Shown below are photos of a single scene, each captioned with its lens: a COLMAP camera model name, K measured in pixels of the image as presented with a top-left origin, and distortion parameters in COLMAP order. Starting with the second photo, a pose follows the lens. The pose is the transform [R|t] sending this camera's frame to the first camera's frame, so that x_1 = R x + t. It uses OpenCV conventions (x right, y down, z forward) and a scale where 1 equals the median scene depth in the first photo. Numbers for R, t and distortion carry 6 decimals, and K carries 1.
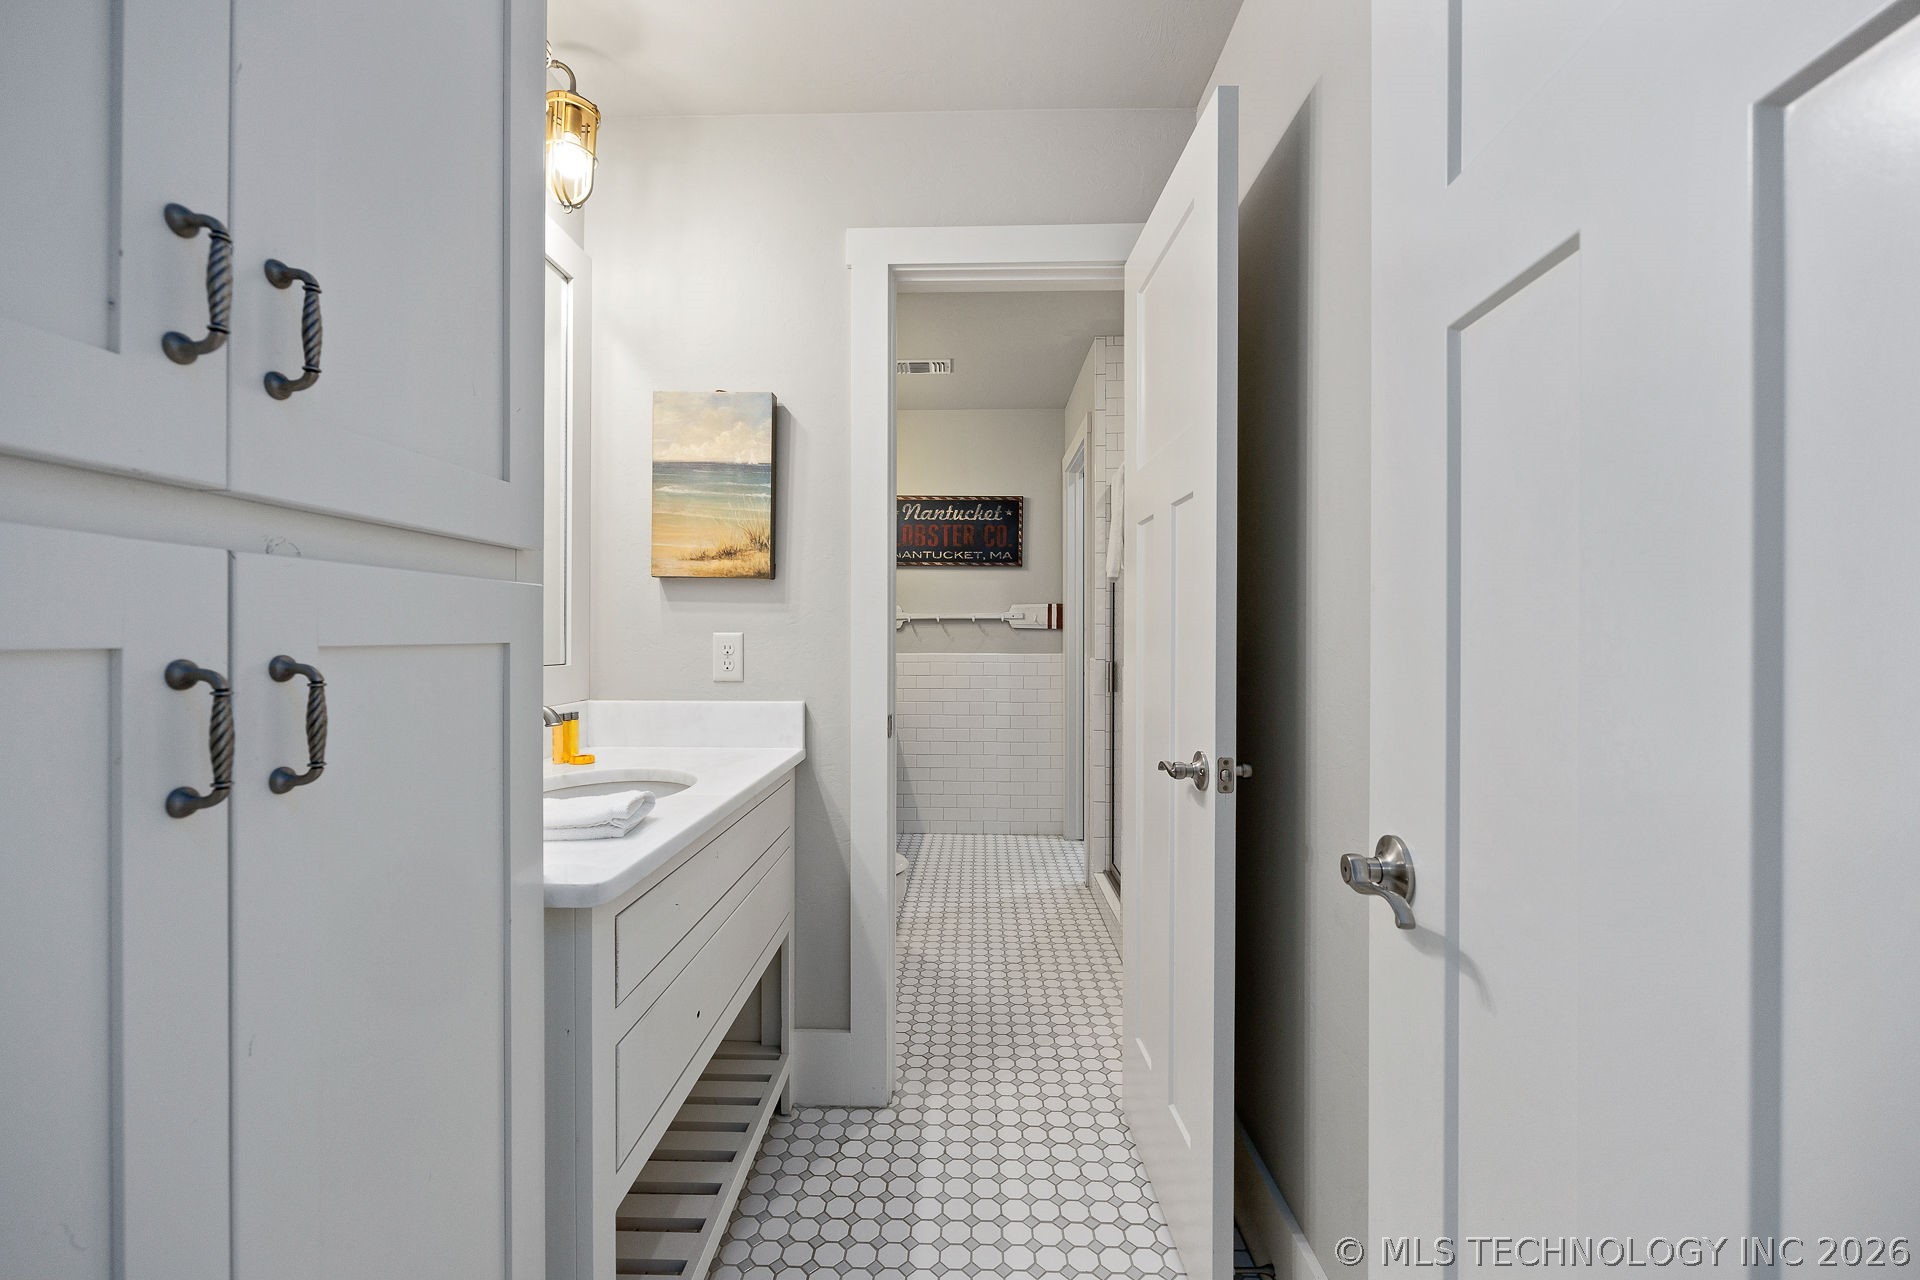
lens RADIAL K [[775.4, 0, 954.1], [0, 775.4, 644.0], [0, 0, 1]] dist [-0.003312, -0.000001]
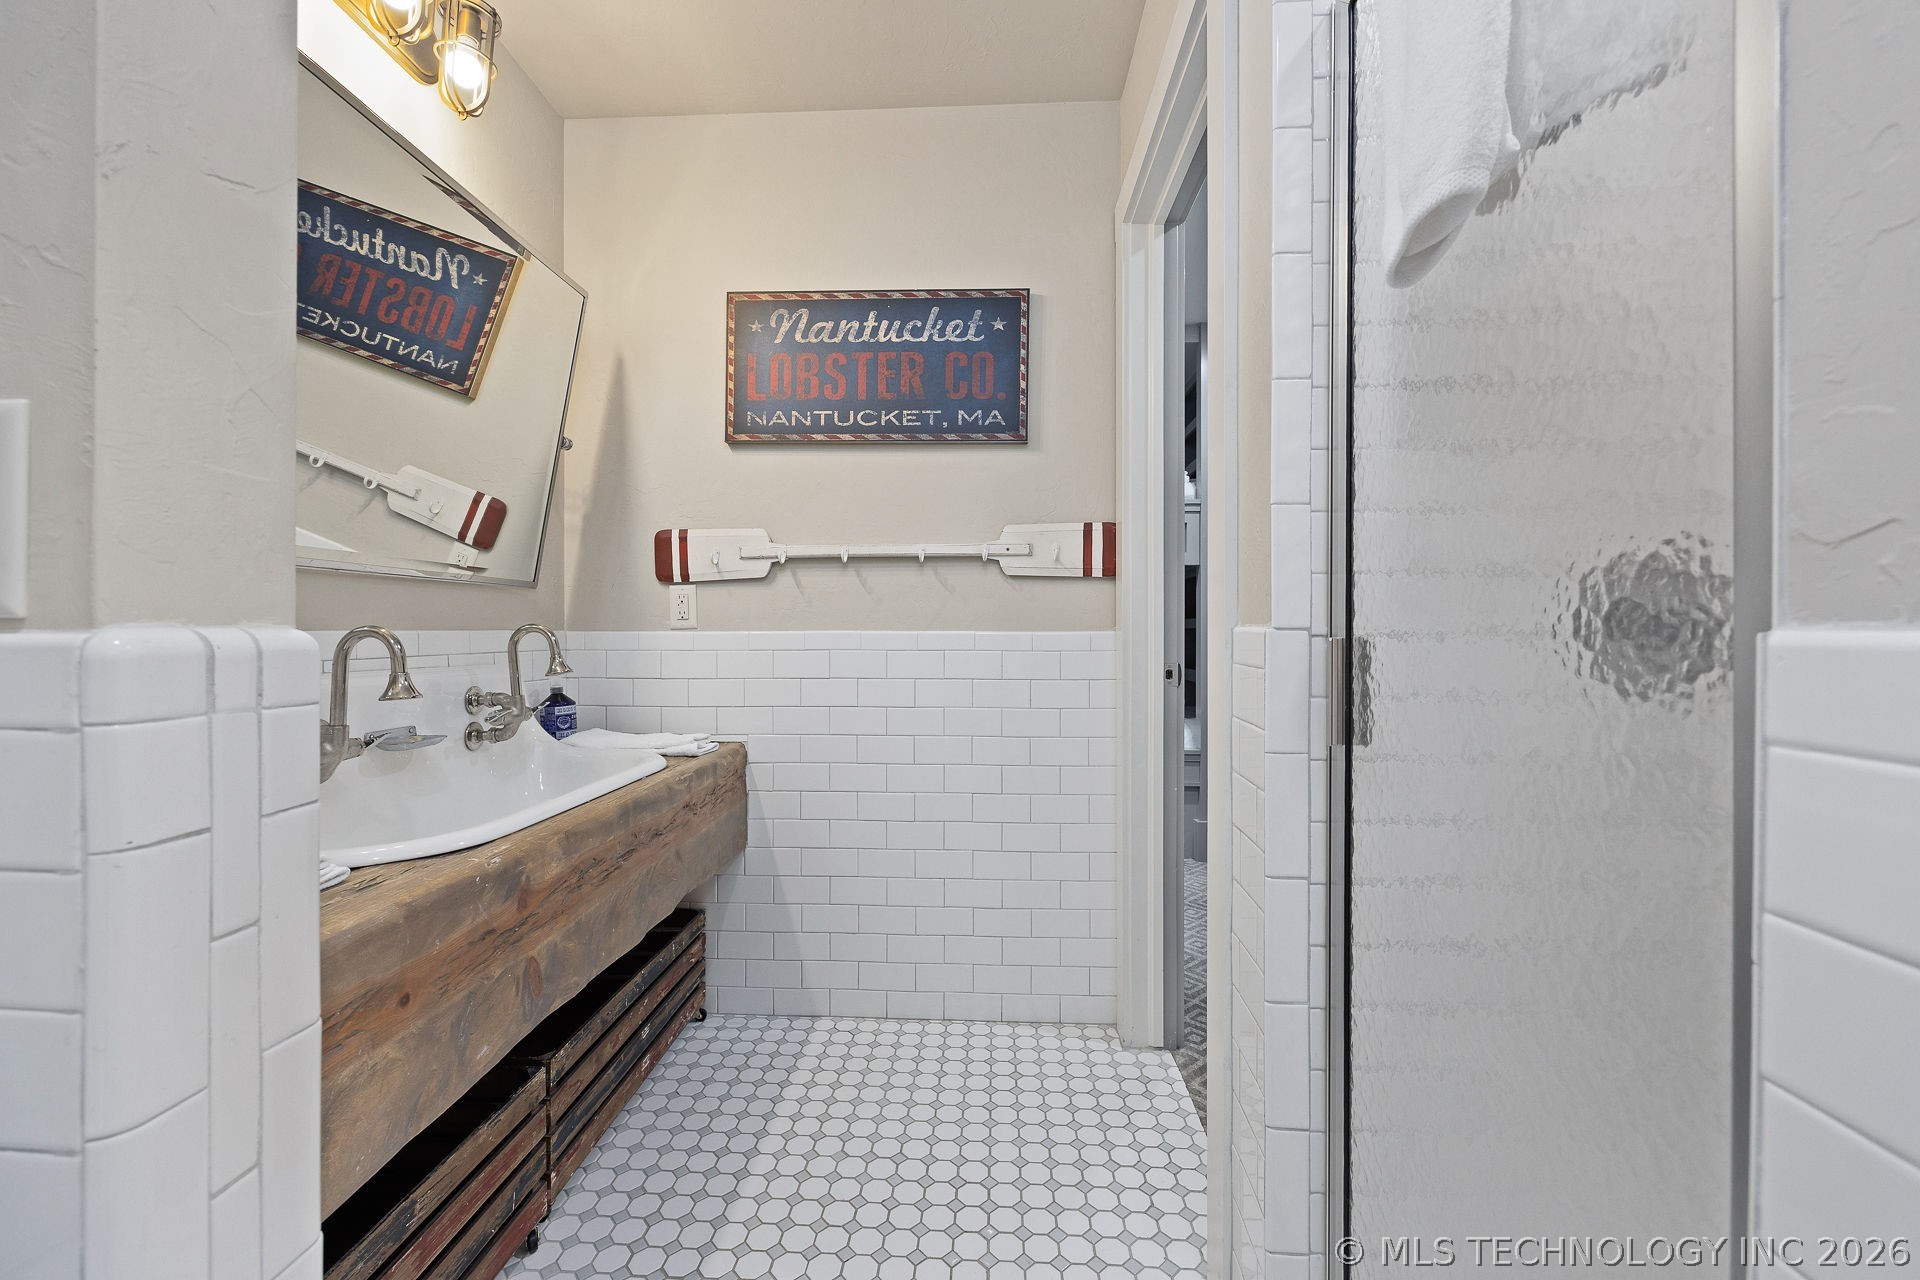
lens RADIAL K [[775.4, 0, 952.5], [0, 775.4, 626.4], [0, 0, 1]] dist [-0.003312, -0.000001]
pose [[0.999297, -0.003164, -0.037356, 0.060839], [0.004161, 0.999637, 0.026635, -0.002409], [0.037258, -0.026772, 0.998947, 0.542211]]
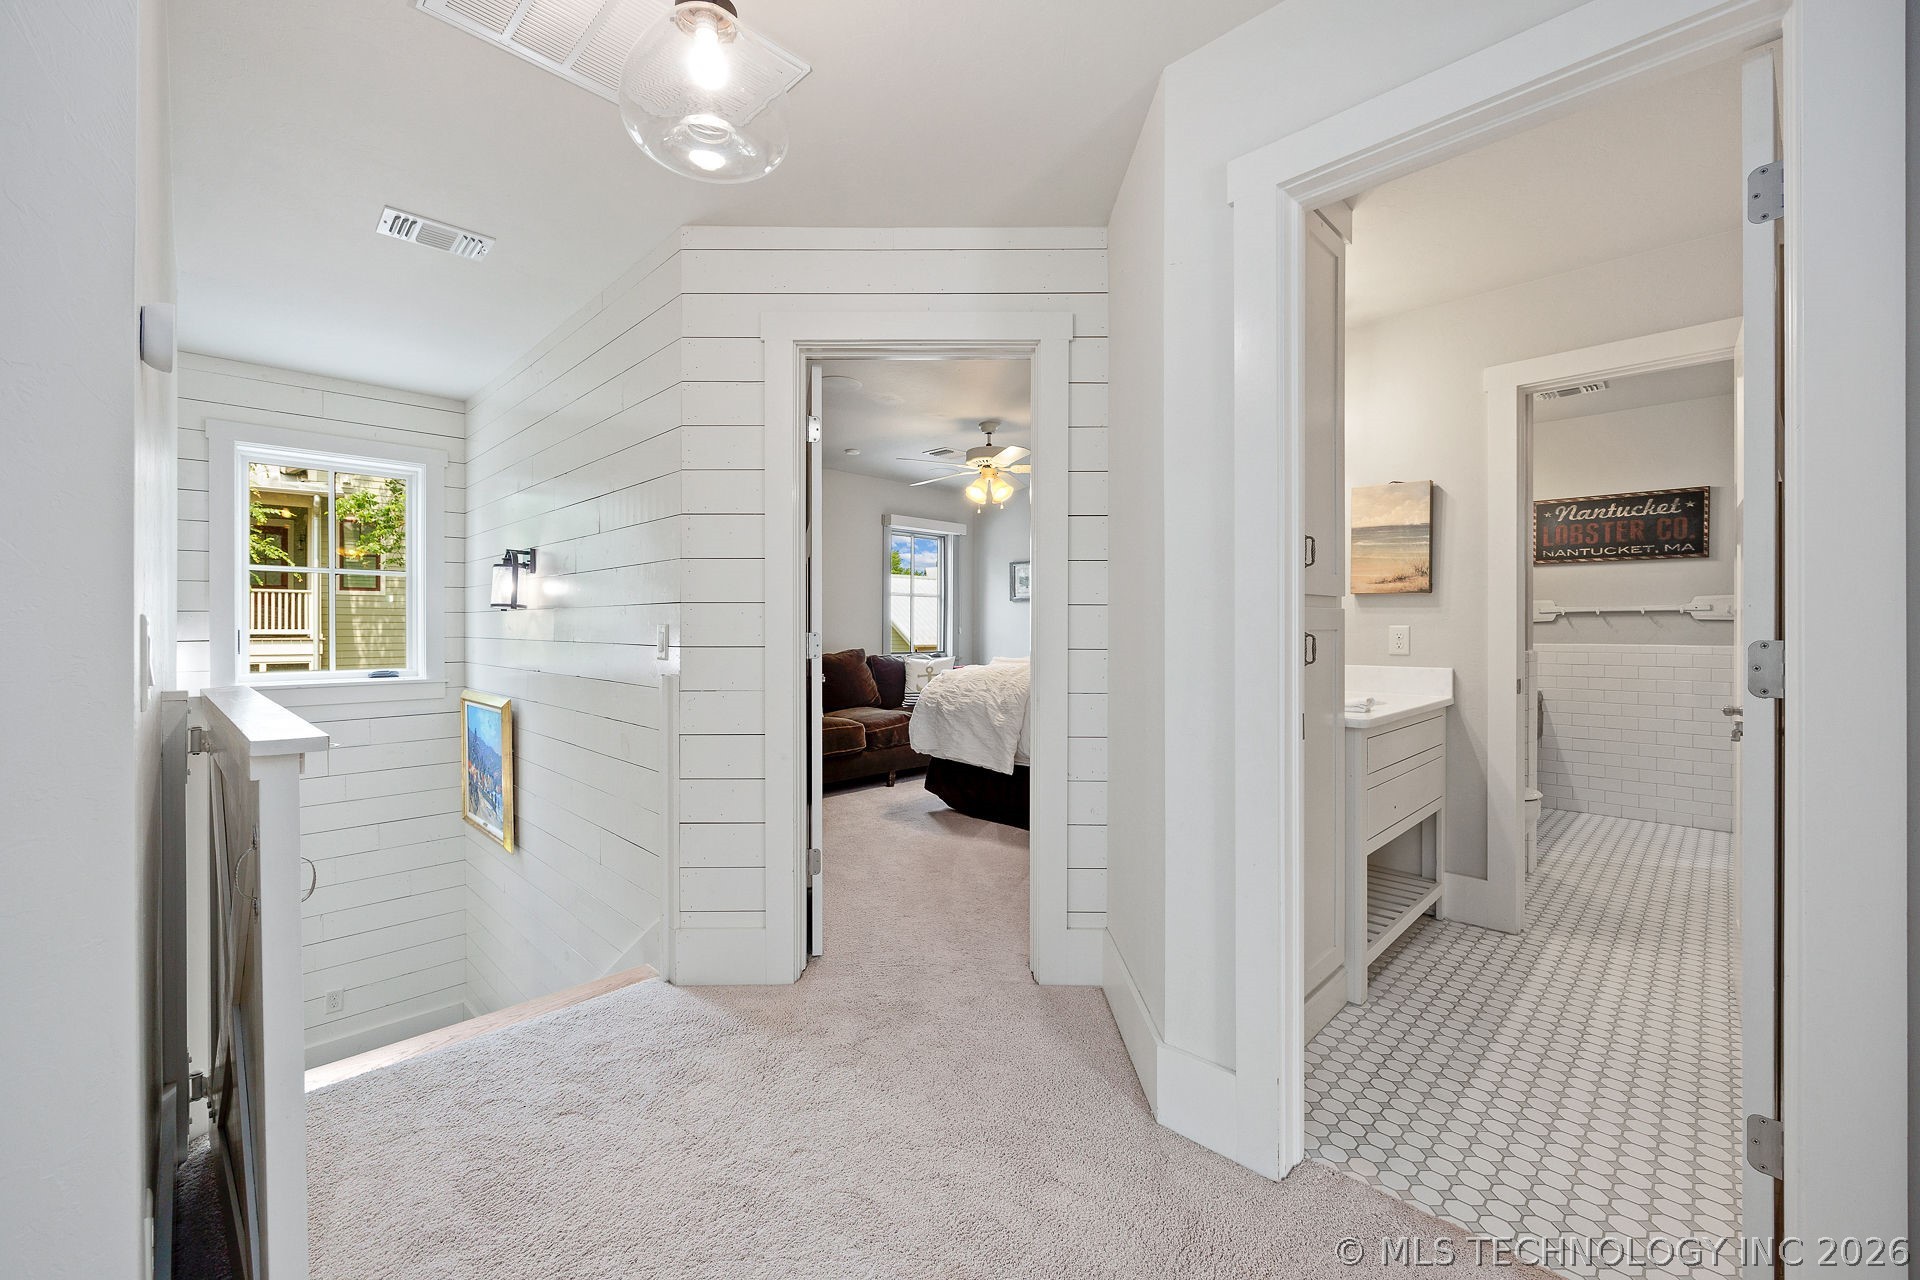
lens RADIAL K [[775.4, 0, 942.6], [0, 775.4, 628.8], [0, 0, 1]] dist [-0.003312, -0.000001]
pose [[0.719552, -0.002197, -0.694435, 0.069715], [-0.005700, 0.999943, -0.009071, 0.005682], [0.694415, 0.010485, 0.719498, -0.387516]]
